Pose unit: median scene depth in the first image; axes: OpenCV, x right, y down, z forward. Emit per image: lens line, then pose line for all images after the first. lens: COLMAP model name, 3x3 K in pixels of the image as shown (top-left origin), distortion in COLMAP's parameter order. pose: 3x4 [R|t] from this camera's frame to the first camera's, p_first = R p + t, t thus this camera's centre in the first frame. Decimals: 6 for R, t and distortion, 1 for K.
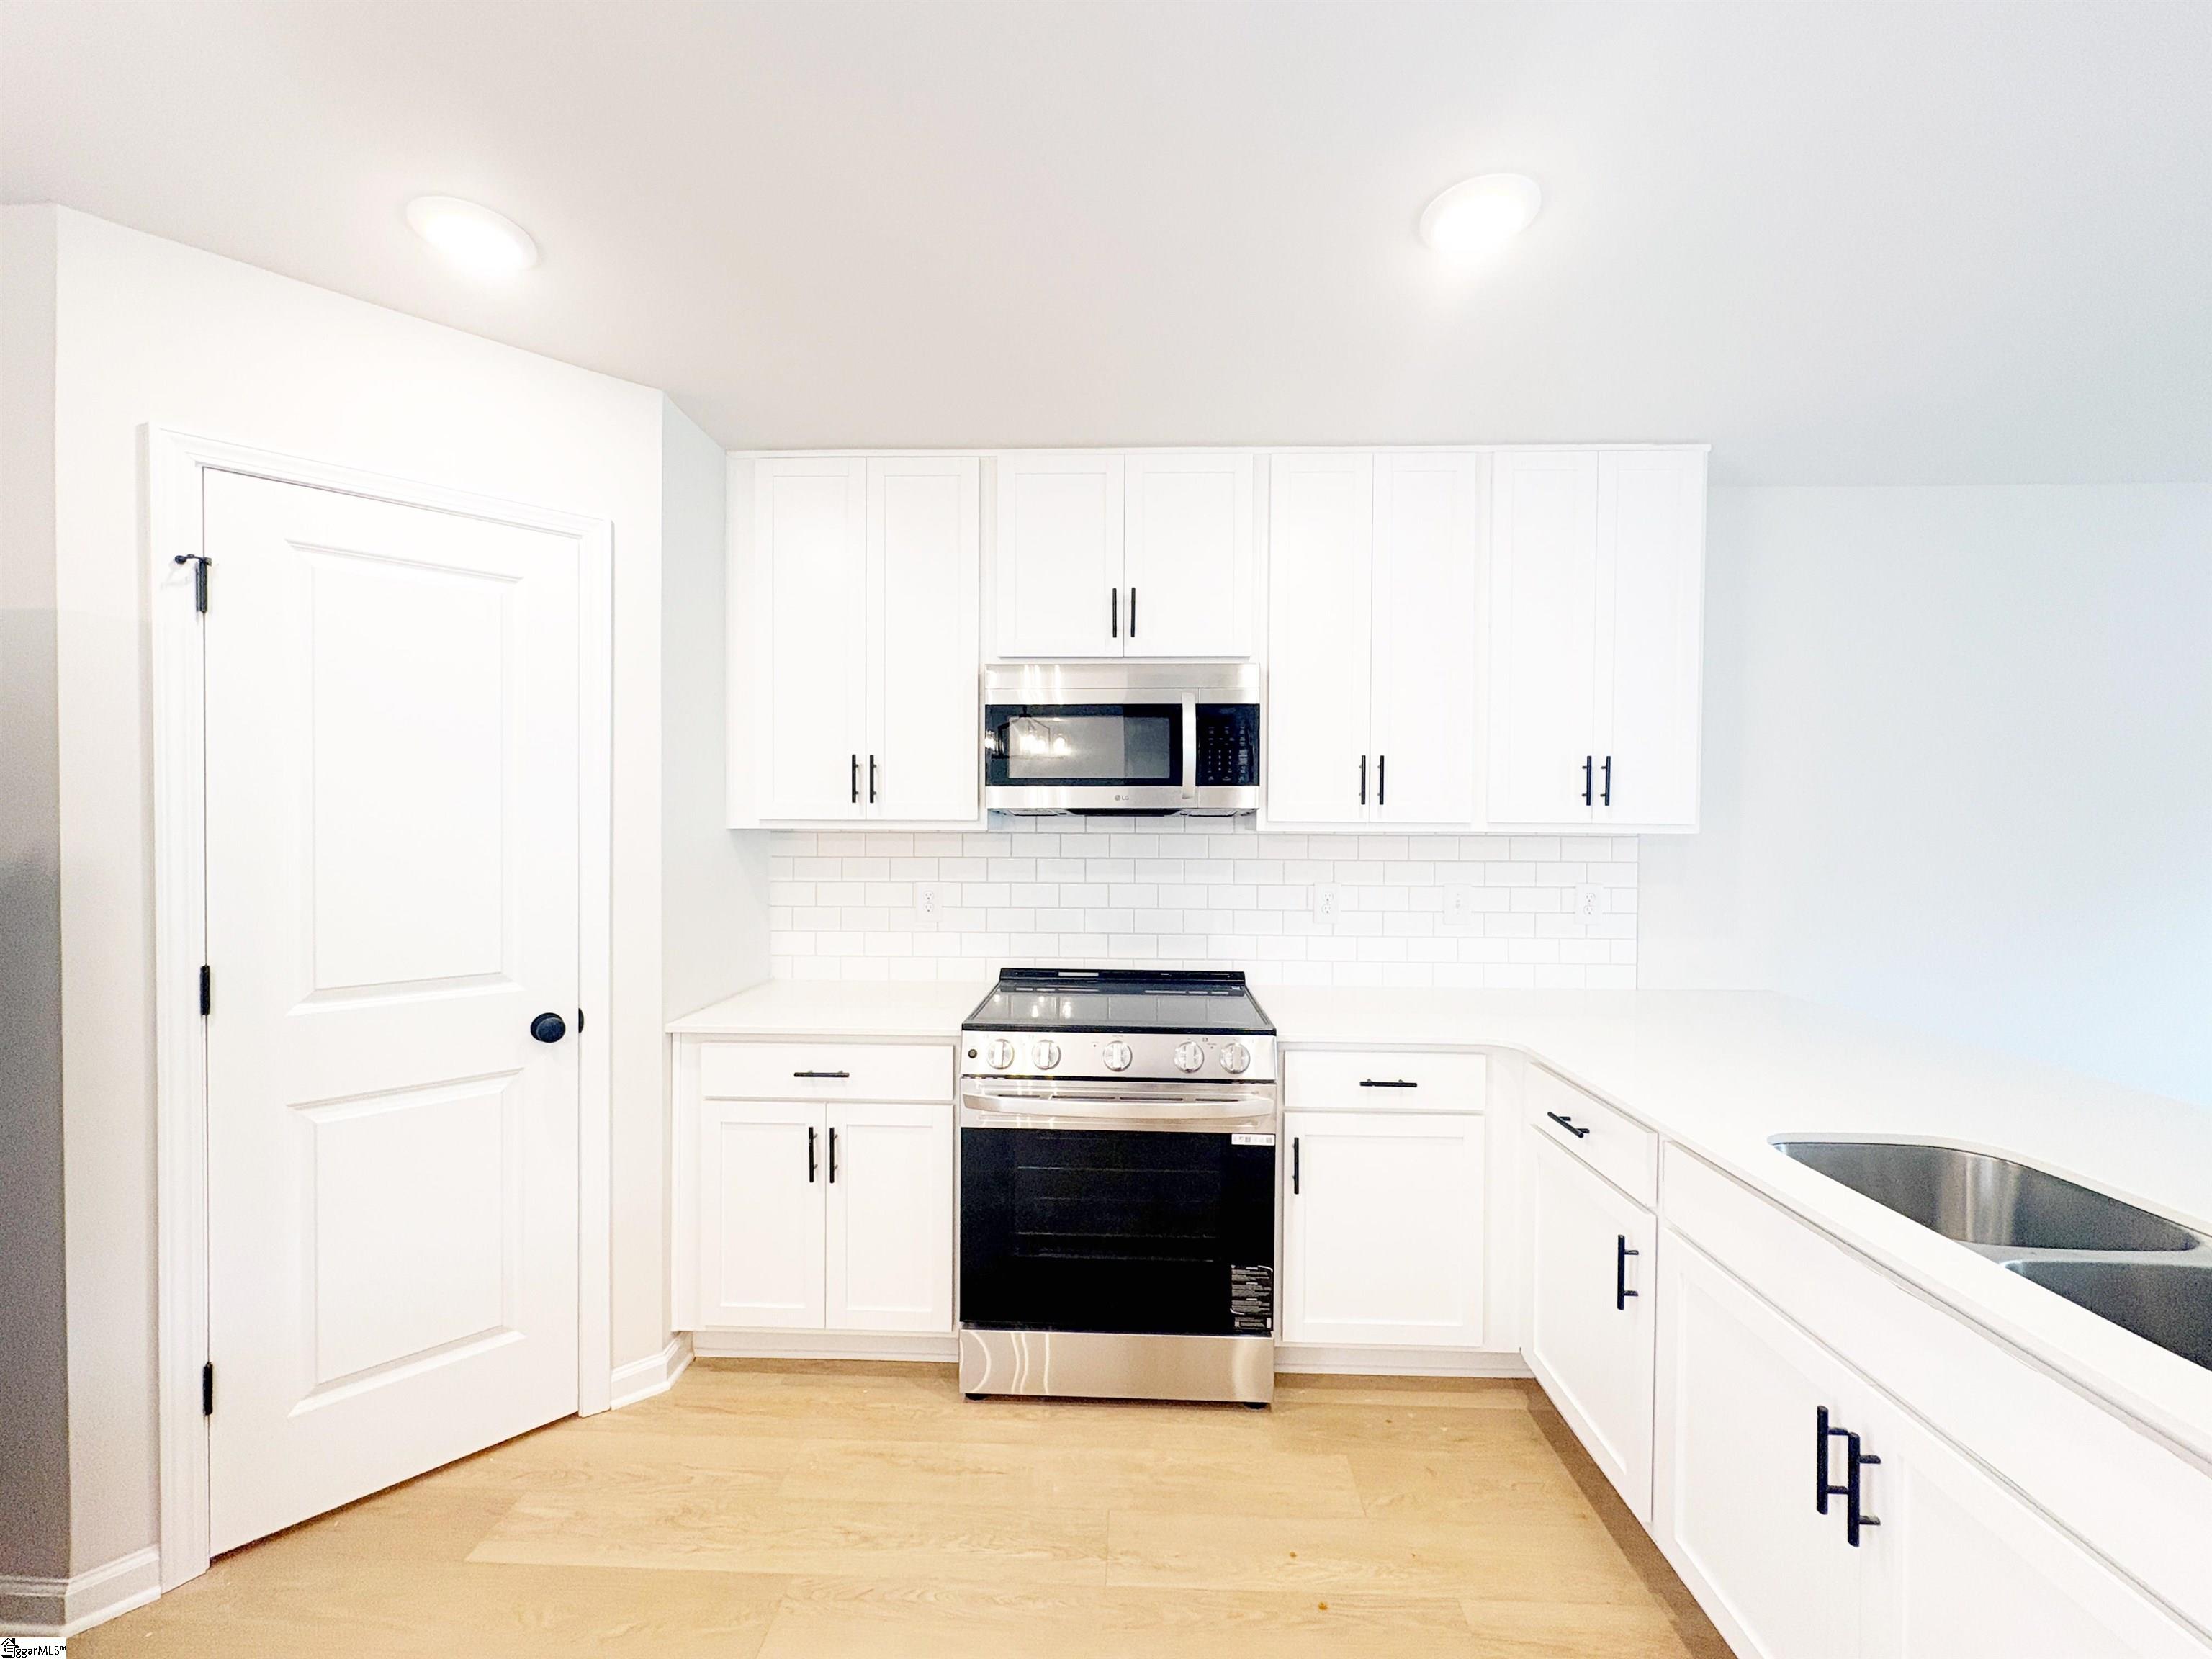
lens RADIAL K [[881.7, 0, 1106.0], [0, 881.7, 829.5], [0, 0, 1]] dist [-0.001049, -0.000154]
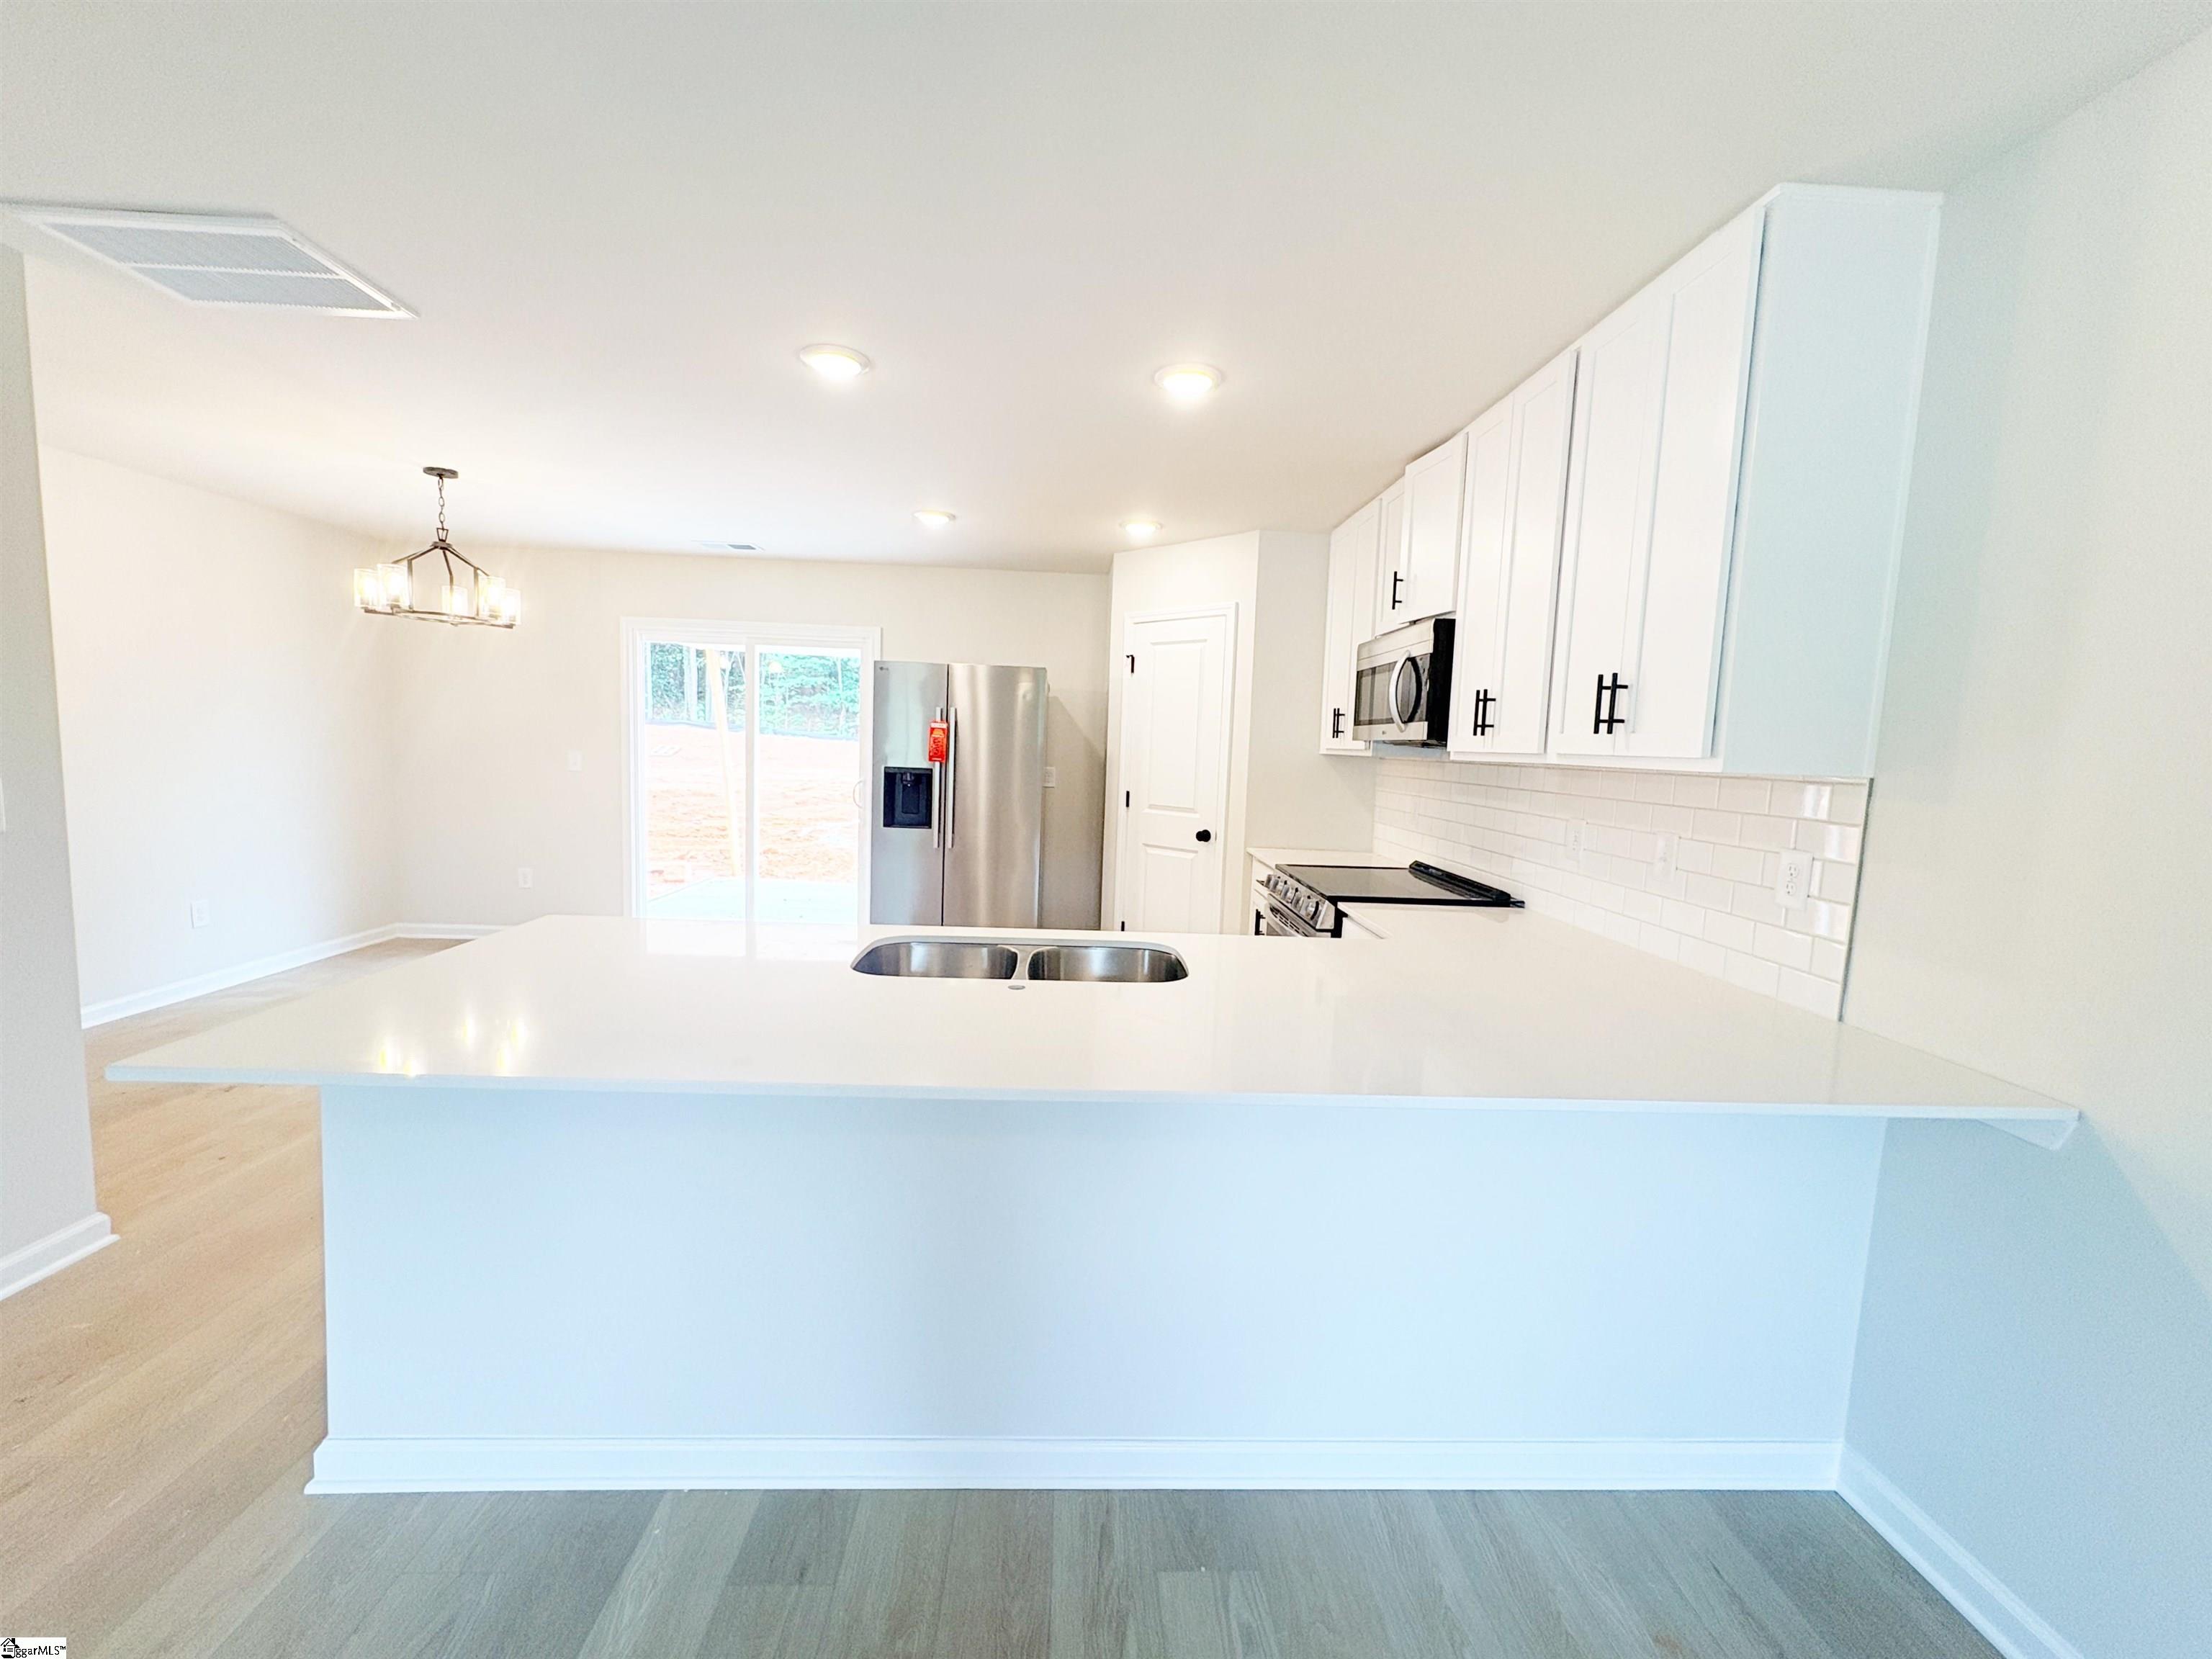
lens RADIAL K [[881.7, 0, 1106.0], [0, 881.7, 829.5], [0, 0, 1]] dist [-0.001049, -0.000154]
pose [[0.073944, 0.094892, -0.992737, 1.494100], [-0.046732, 0.994699, 0.091599, 0.009331], [0.996167, 0.039620, 0.077987, 0.515620]]
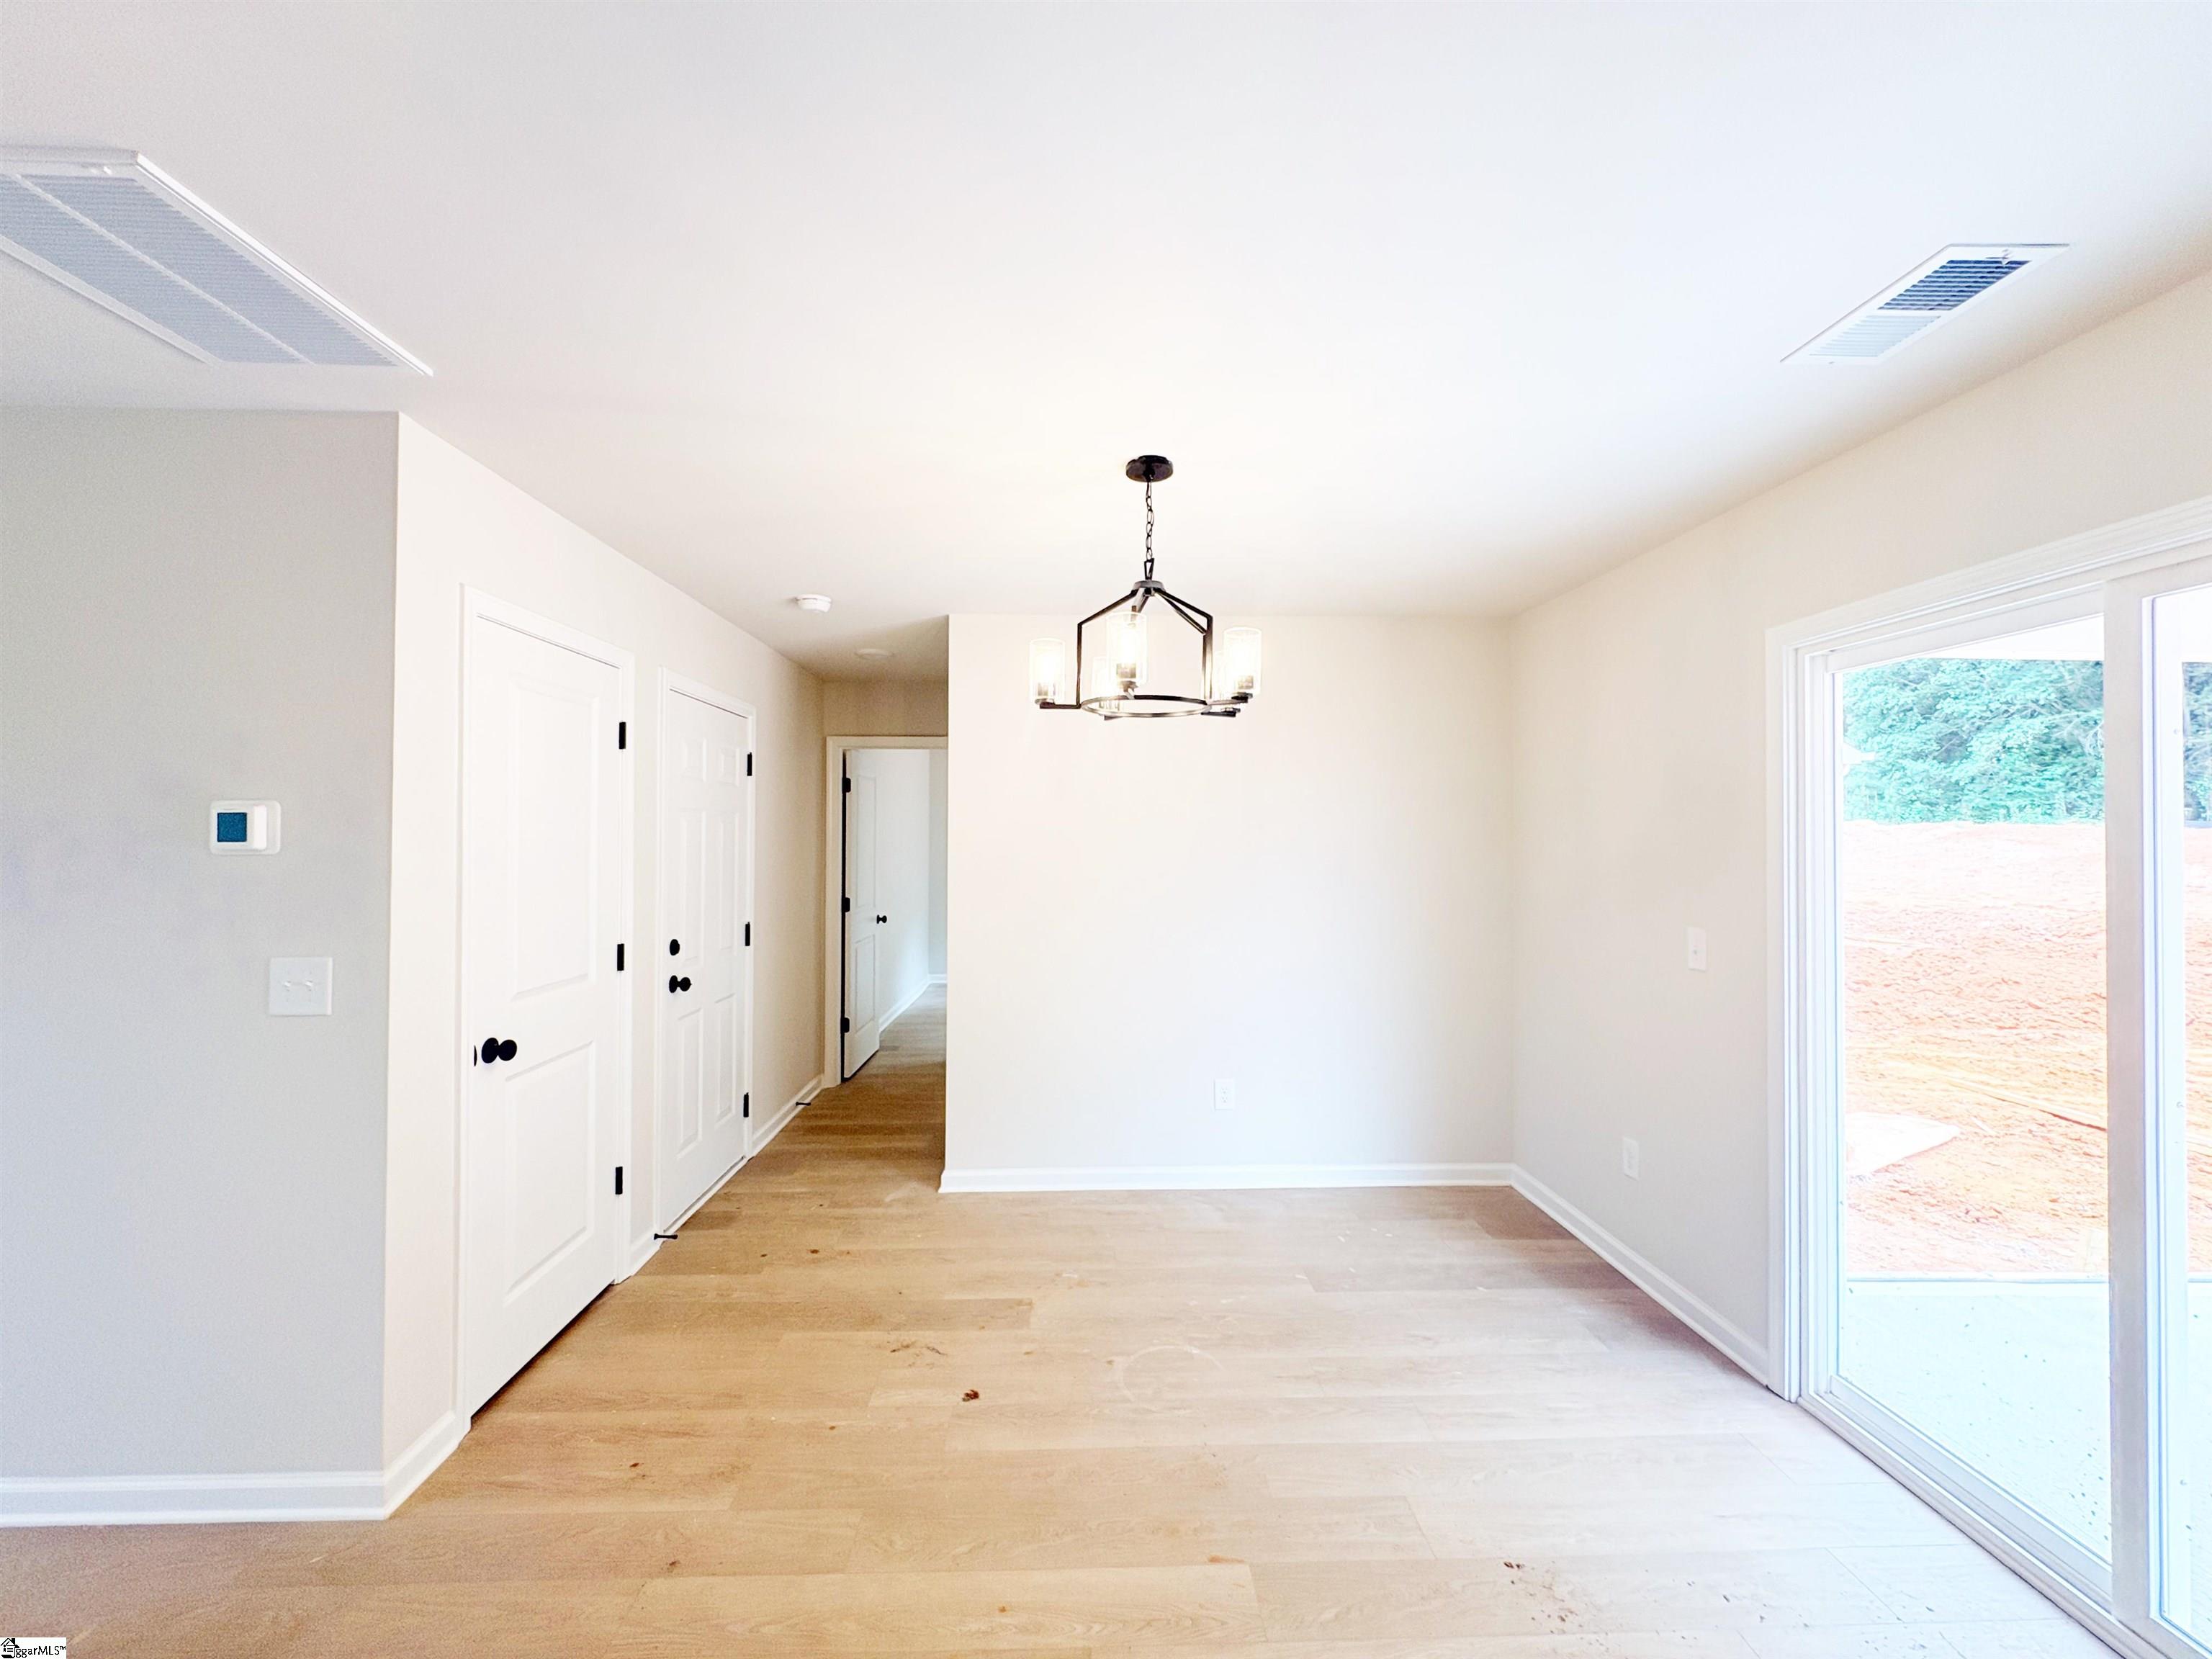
lens RADIAL K [[881.7, 0, 1106.0], [0, 881.7, 829.5], [0, 0, 1]] dist [-0.001049, -0.000154]
pose [[-0.997937, -0.008635, -0.063615, -0.273360], [-0.008627, 0.999963, -0.000400, -0.042312], [0.063616, 0.000150, -0.997974, 0.355372]]
